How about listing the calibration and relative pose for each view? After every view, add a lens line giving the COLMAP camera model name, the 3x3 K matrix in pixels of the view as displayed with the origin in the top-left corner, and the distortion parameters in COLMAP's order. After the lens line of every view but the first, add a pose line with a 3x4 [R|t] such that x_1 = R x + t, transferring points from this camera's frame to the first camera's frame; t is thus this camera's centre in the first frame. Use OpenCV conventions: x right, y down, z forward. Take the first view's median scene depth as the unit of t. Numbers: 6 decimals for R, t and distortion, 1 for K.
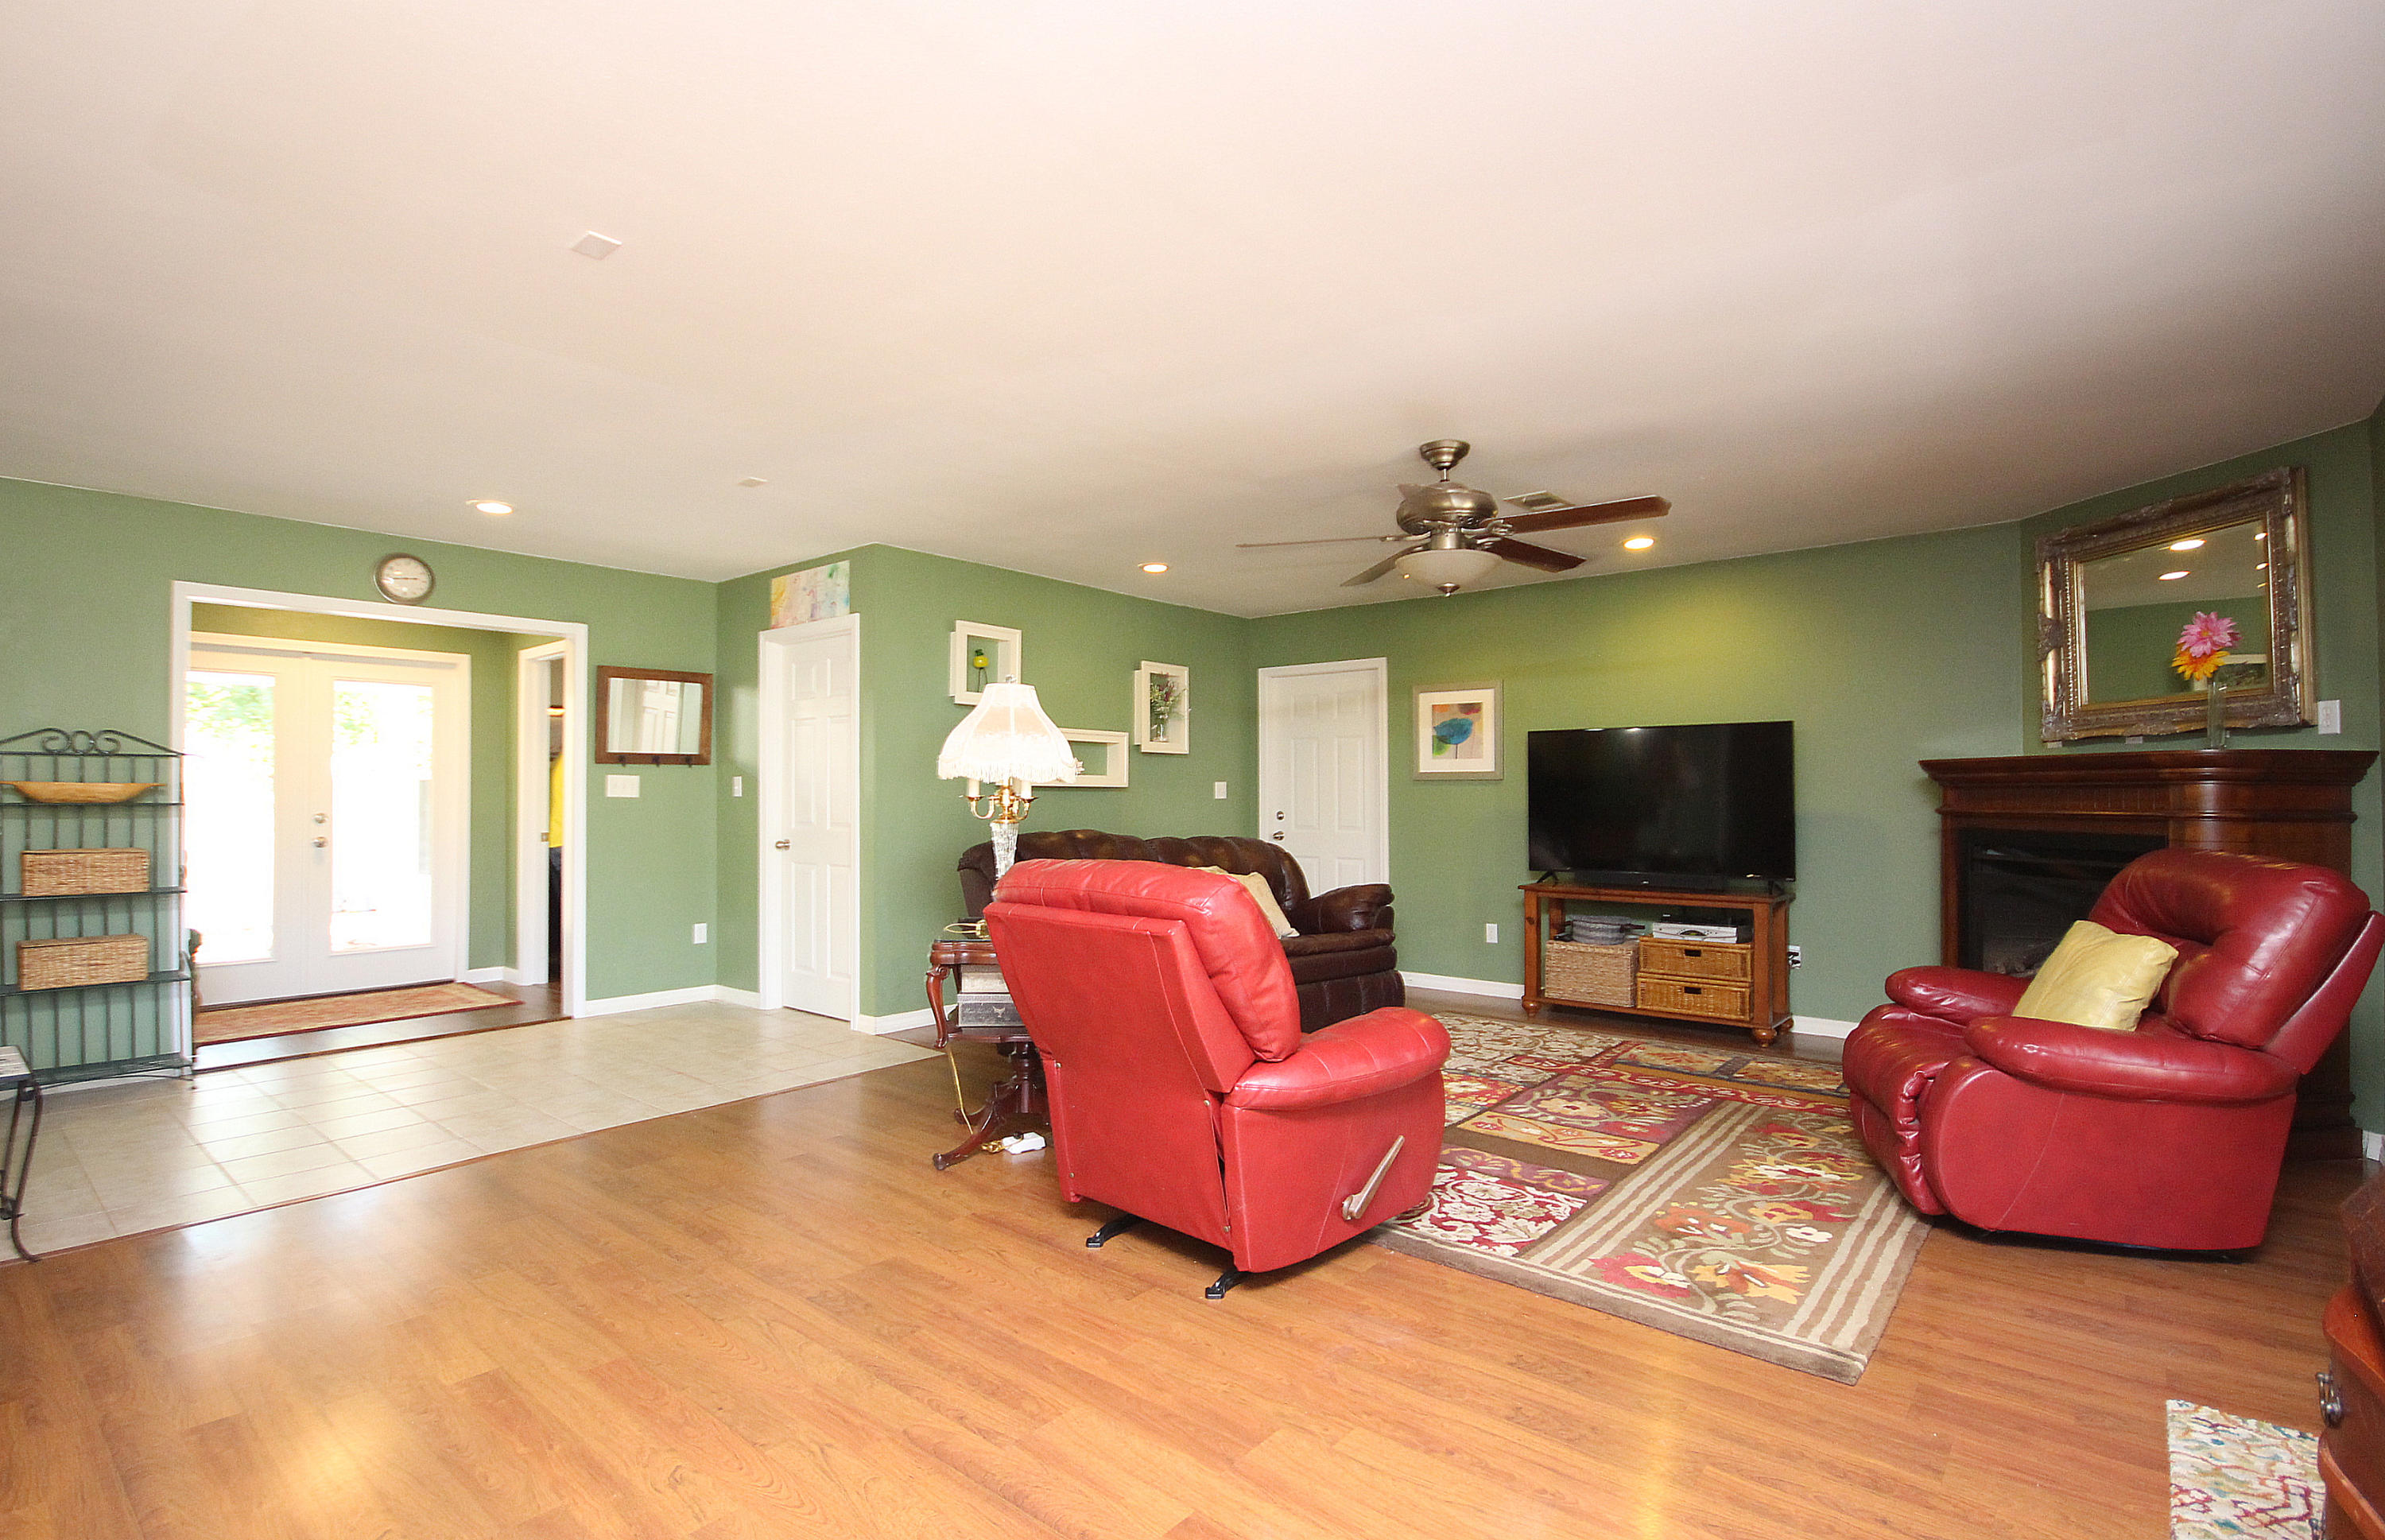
lens RADIAL K [[1132.9, 0, 1177.8], [0, 1132.9, 797.9], [0, 0, 1]] dist [-0.001655, -0.002869]
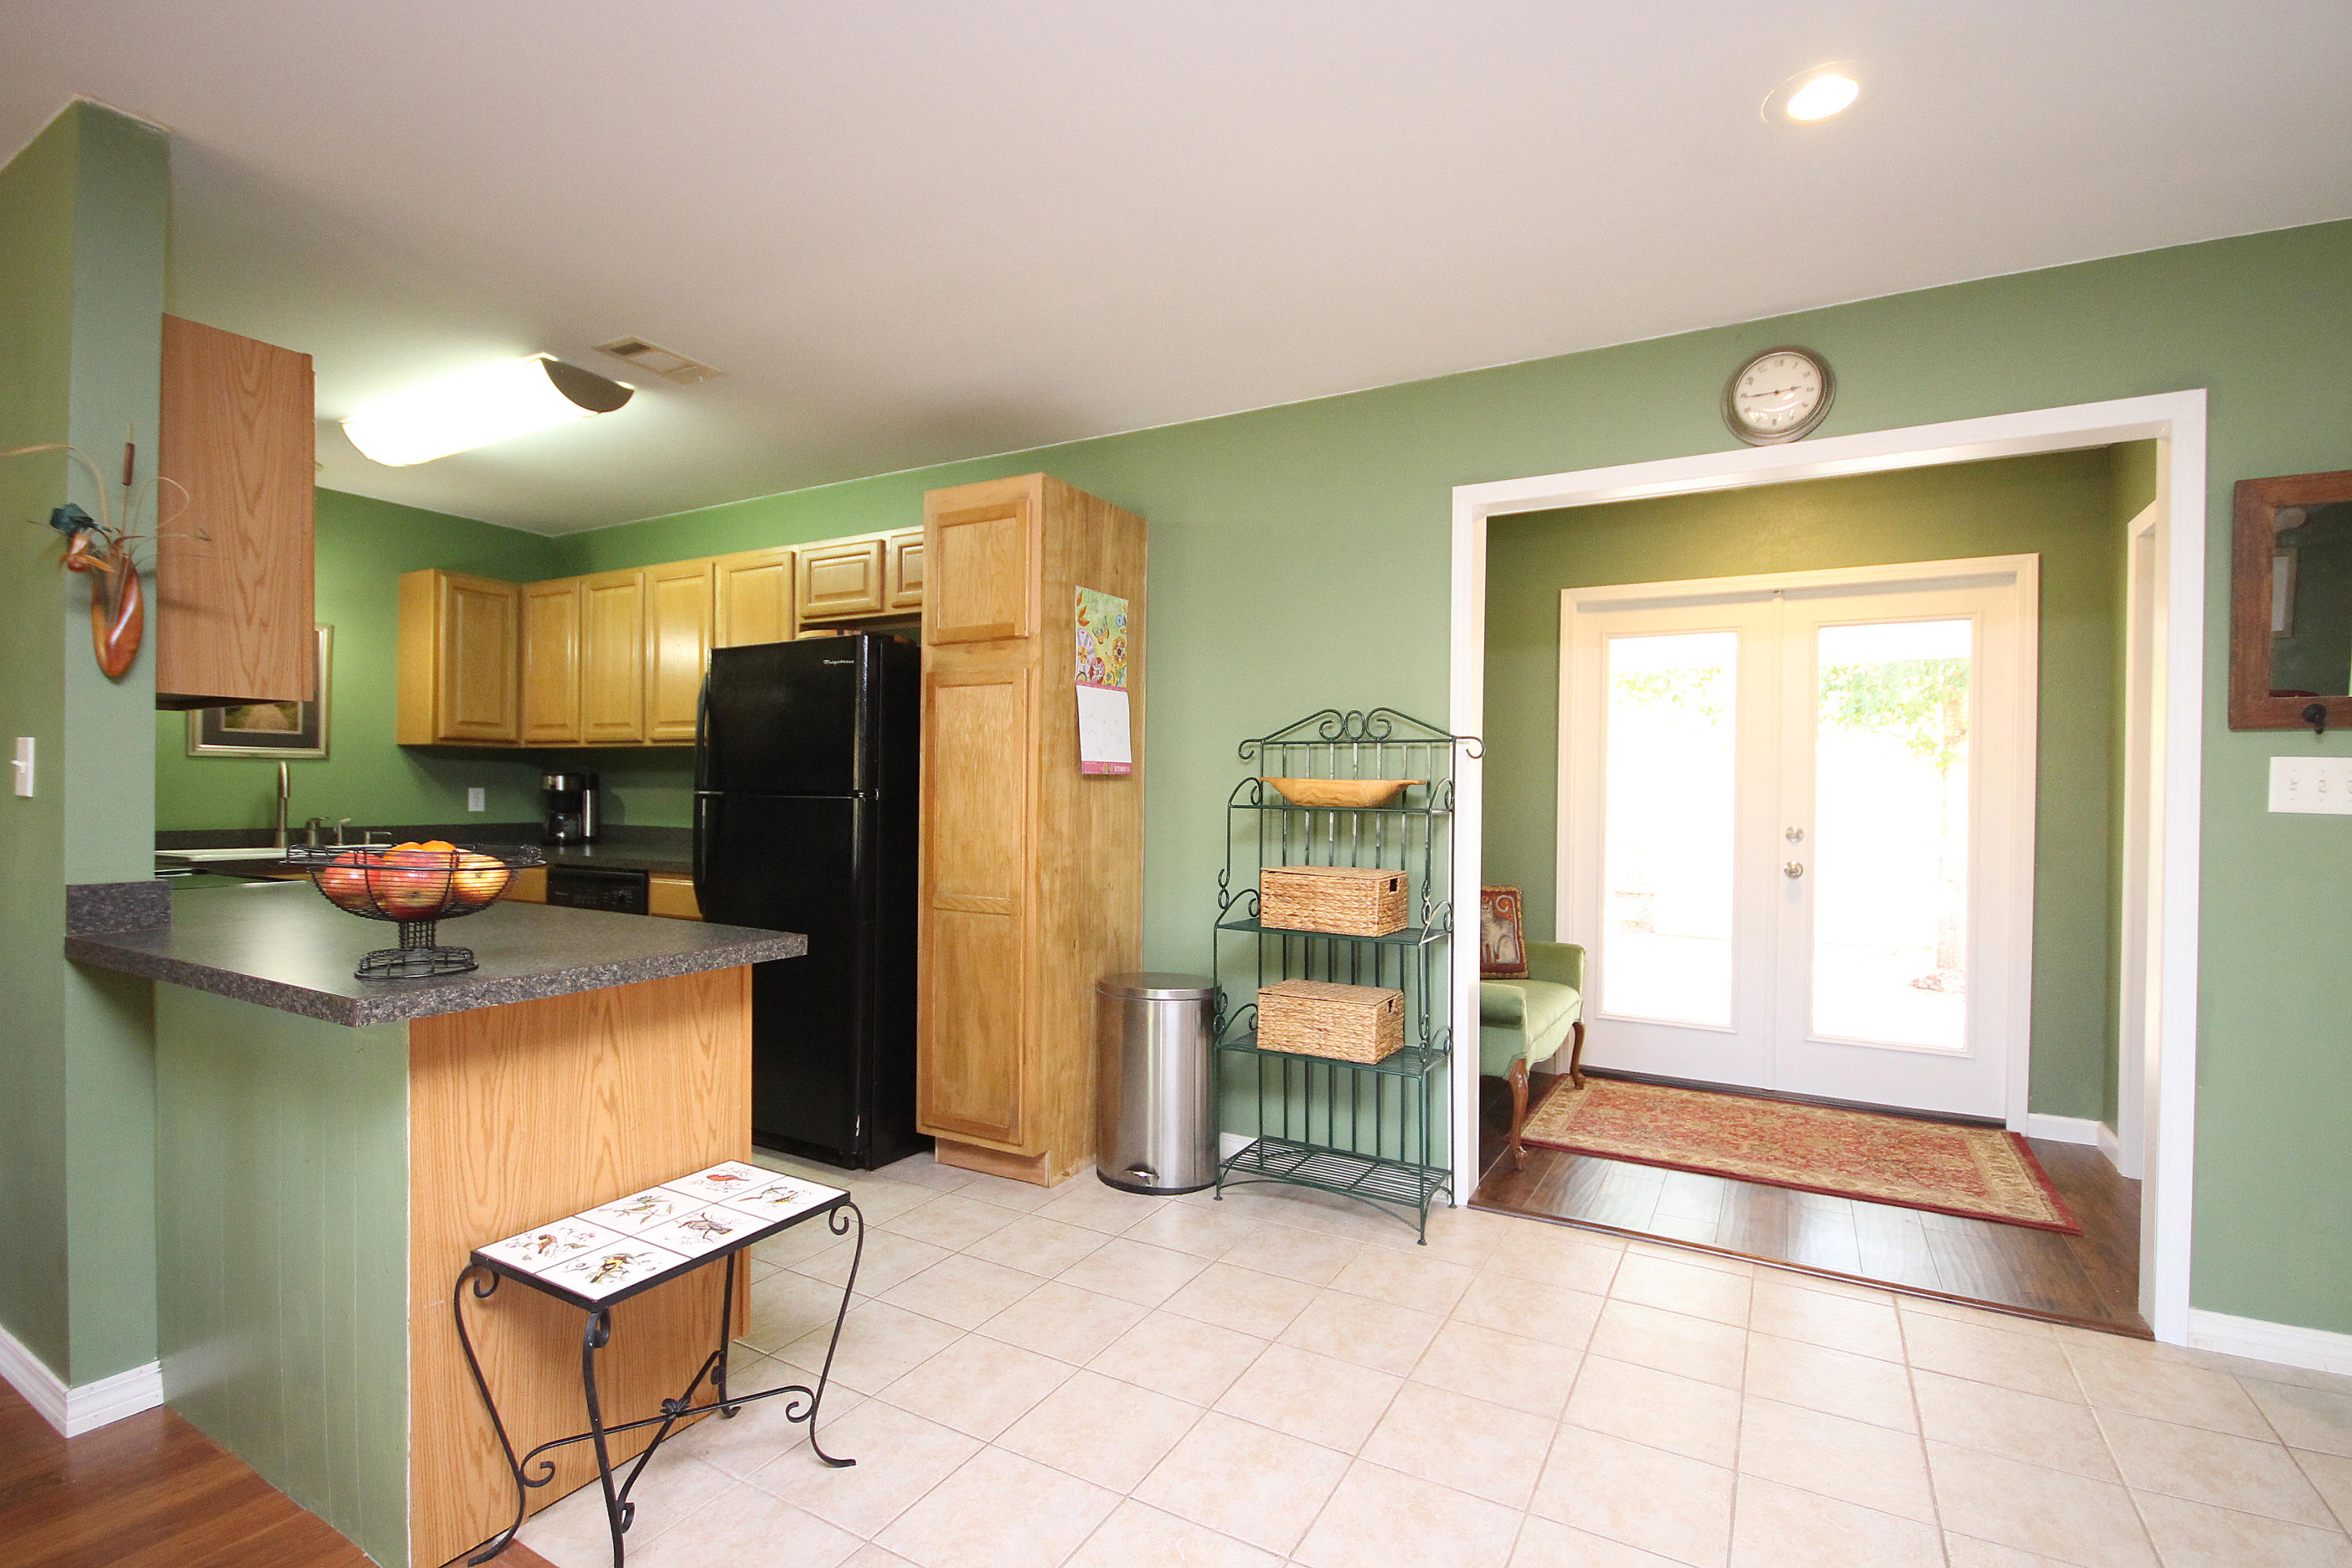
lens RADIAL K [[1089.3, 0, 1175.1], [0, 1089.3, 792.4], [0, 0, 1]] dist [-0.003124, -0.003317]
pose [[0.200524, 0.006418, -0.979668, -0.296941], [-0.014305, 0.999891, 0.003623, -0.005876], [0.979584, 0.013288, 0.200594, 0.765138]]
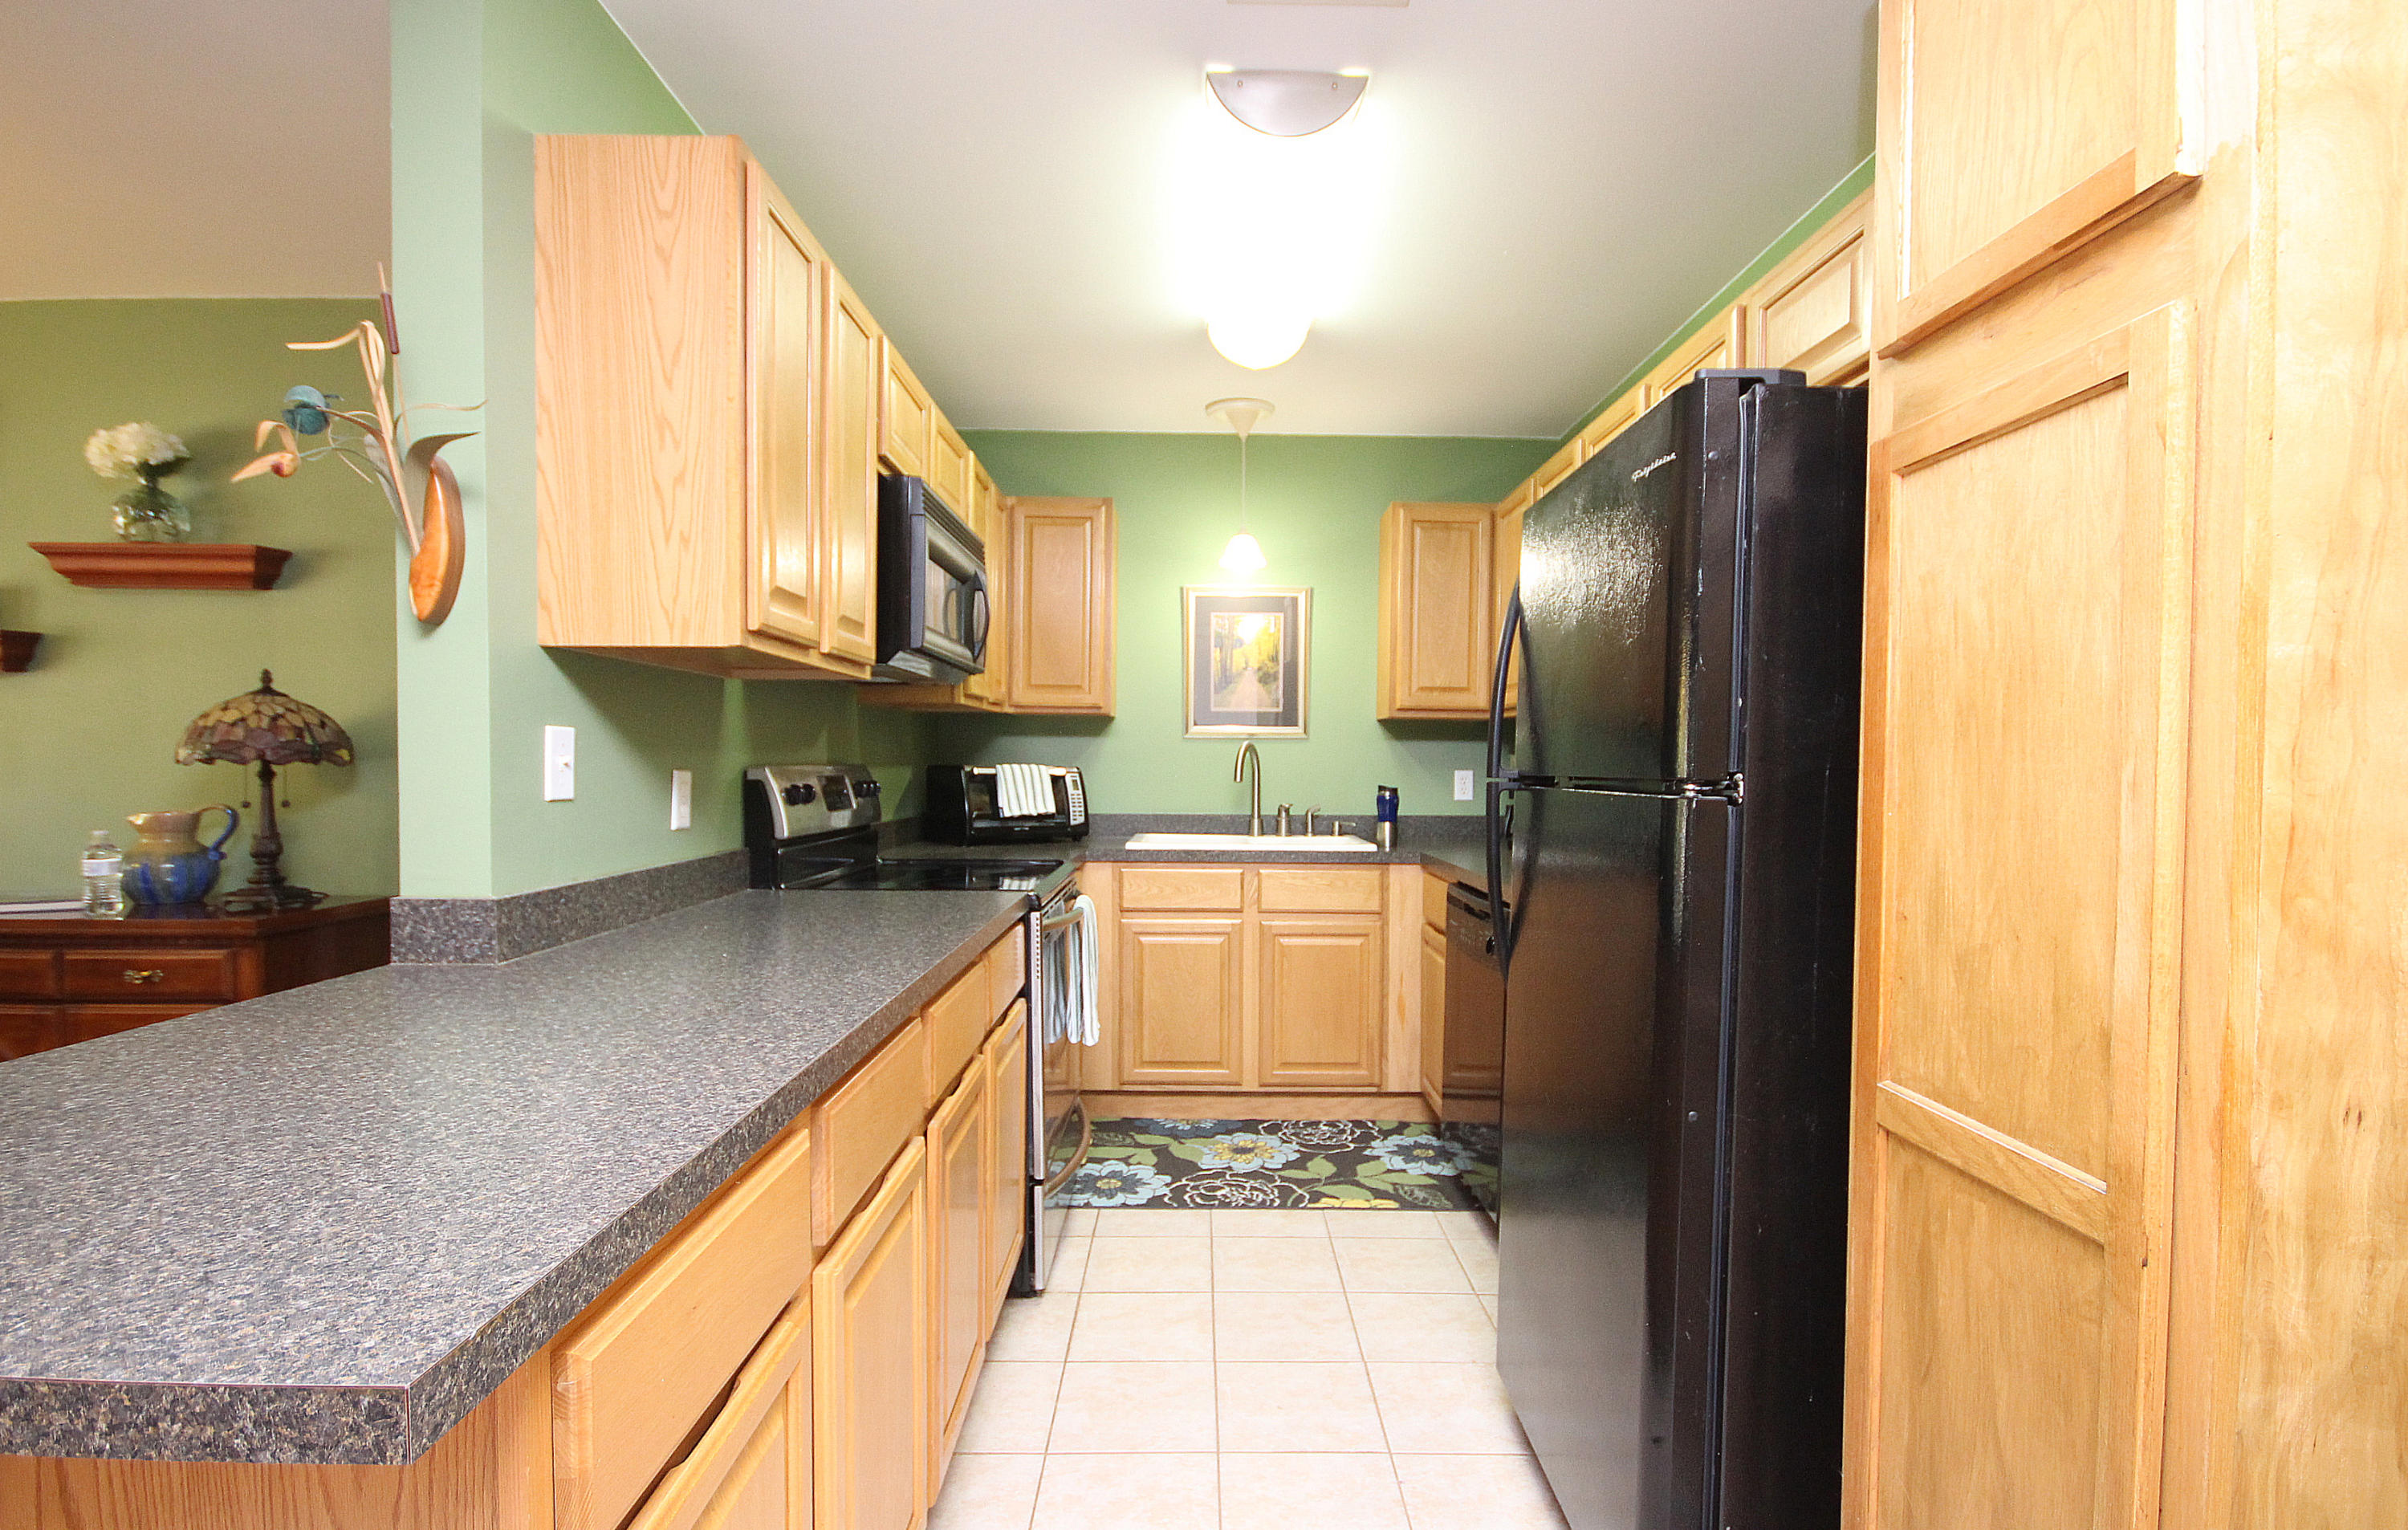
lens RADIAL K [[1128.9, 0, 1207.3], [0, 1128.9, 787.4], [0, 0, 1]] dist [-0.000165, -0.006528]
pose [[-0.747219, 0.011897, -0.664472, -0.780482], [-0.008436, 0.999589, 0.027384, -0.006377], [0.664525, 0.026068, -0.746812, 0.846769]]
